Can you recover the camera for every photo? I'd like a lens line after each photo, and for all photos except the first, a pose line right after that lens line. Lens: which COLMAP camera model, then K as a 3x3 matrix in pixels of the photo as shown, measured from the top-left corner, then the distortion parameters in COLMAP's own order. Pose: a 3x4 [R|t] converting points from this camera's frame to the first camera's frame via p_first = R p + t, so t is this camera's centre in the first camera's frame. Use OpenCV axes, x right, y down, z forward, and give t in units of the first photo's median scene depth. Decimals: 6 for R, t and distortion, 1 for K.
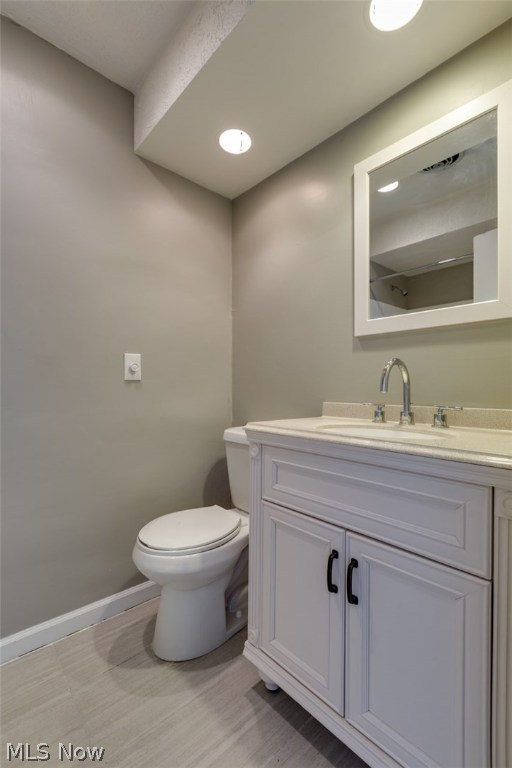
lens RADIAL K [[344.8, 0, 259.9], [0, 344.8, 387.4], [0, 0, 1]] dist [-0.012900, -0.000505]
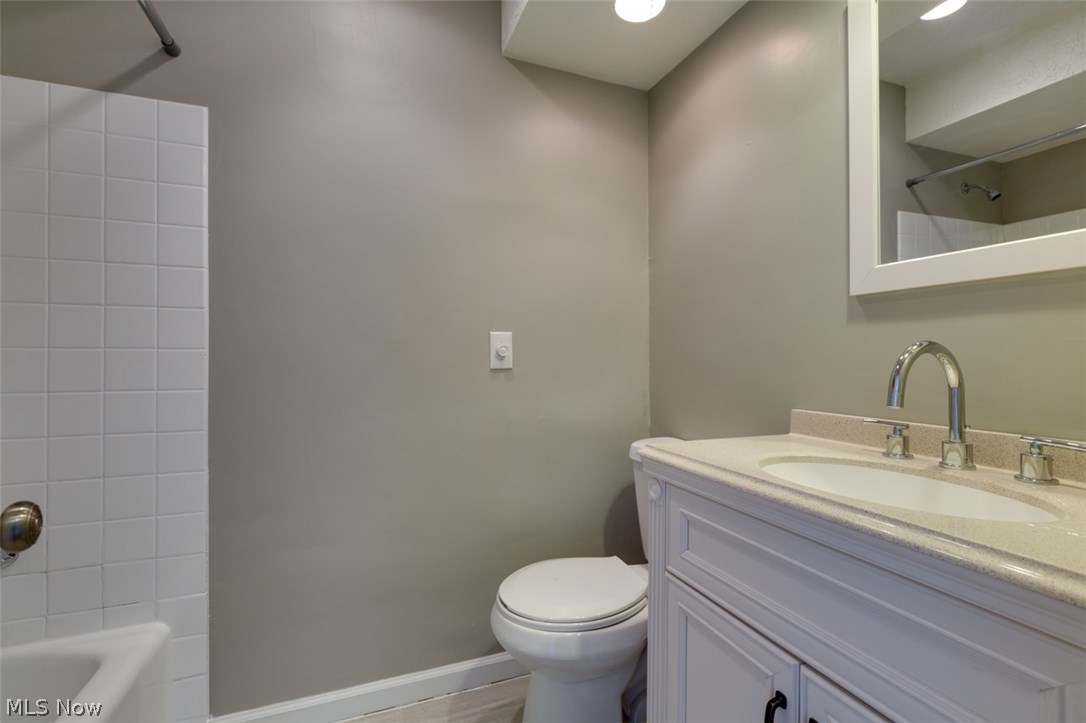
lens RADIAL K [[487.6, 0, 539.1], [0, 487.6, 357.5], [0, 0, 1]] dist [-0.012900, -0.000505]
pose [[0.927780, -0.002712, -0.373117, 0.097692], [0.001949, 0.999995, -0.002423, -0.045834], [0.373122, 0.001521, 0.927781, 0.082353]]
